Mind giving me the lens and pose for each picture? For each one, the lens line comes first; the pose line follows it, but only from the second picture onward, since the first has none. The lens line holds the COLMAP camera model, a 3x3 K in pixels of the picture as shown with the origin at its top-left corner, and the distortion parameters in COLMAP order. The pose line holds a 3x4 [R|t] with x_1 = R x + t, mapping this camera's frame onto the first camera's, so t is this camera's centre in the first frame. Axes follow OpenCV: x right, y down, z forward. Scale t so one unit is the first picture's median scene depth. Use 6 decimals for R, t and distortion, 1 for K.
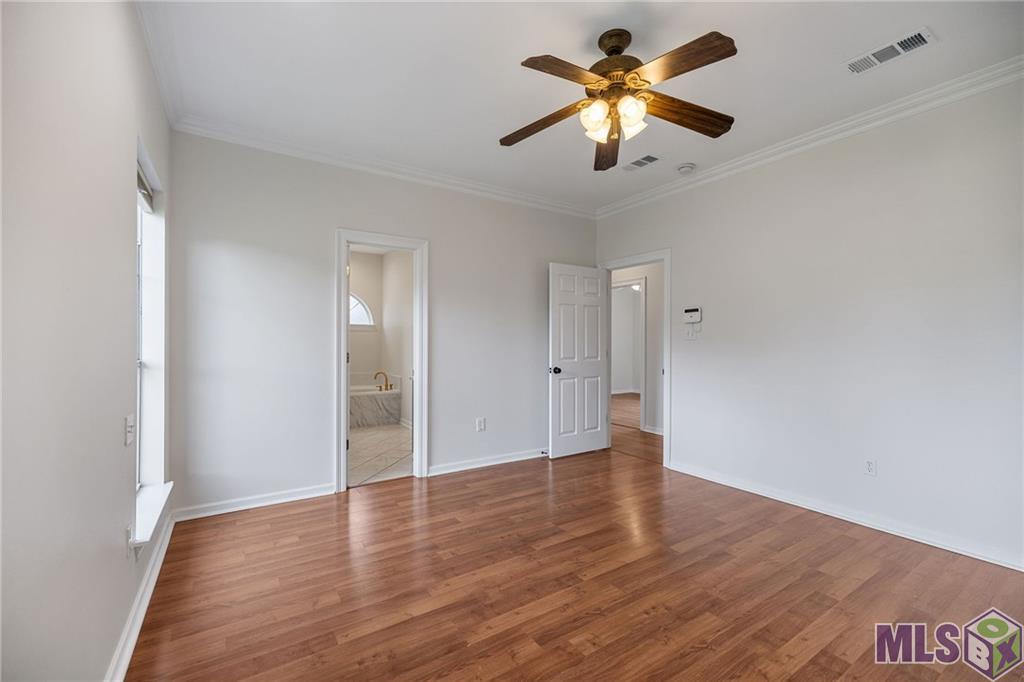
lens RADIAL K [[432.5, 0, 512.6], [0, 432.5, 339.7], [0, 0, 1]] dist [0.001671, -0.000793]
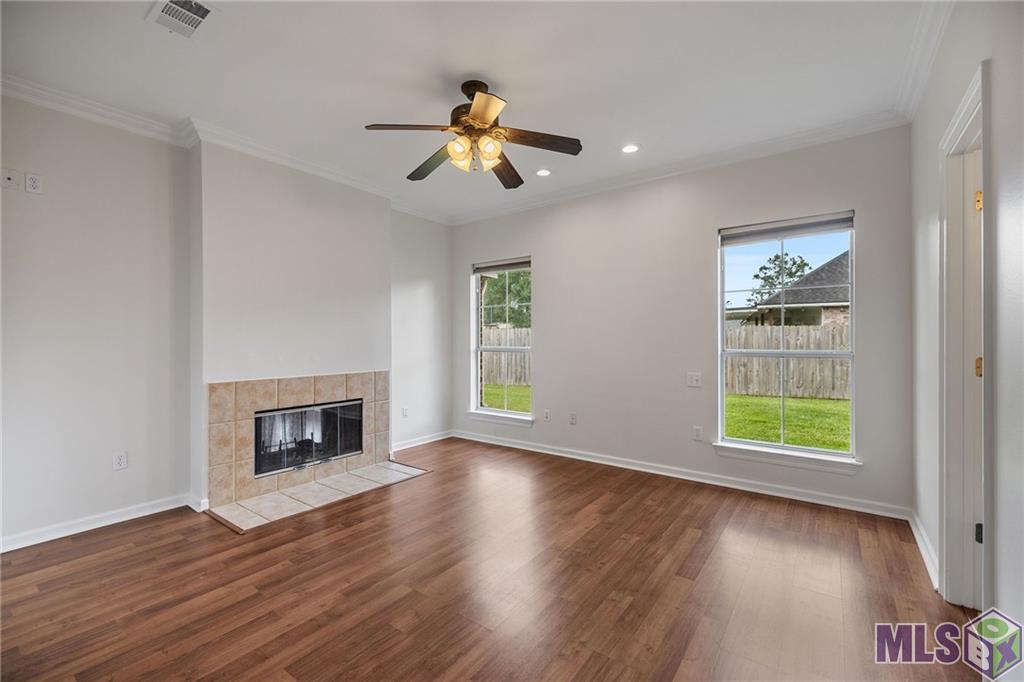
lens RADIAL K [[432.5, 0, 511.2], [0, 432.5, 338.6], [0, 0, 1]] dist [0.001671, -0.000793]
pose [[-0.937887, 0.002148, -0.346934, 0.497245], [0.001913, 0.999998, 0.001021, 0.004387], [0.346935, 0.000294, -0.937889, 1.934318]]
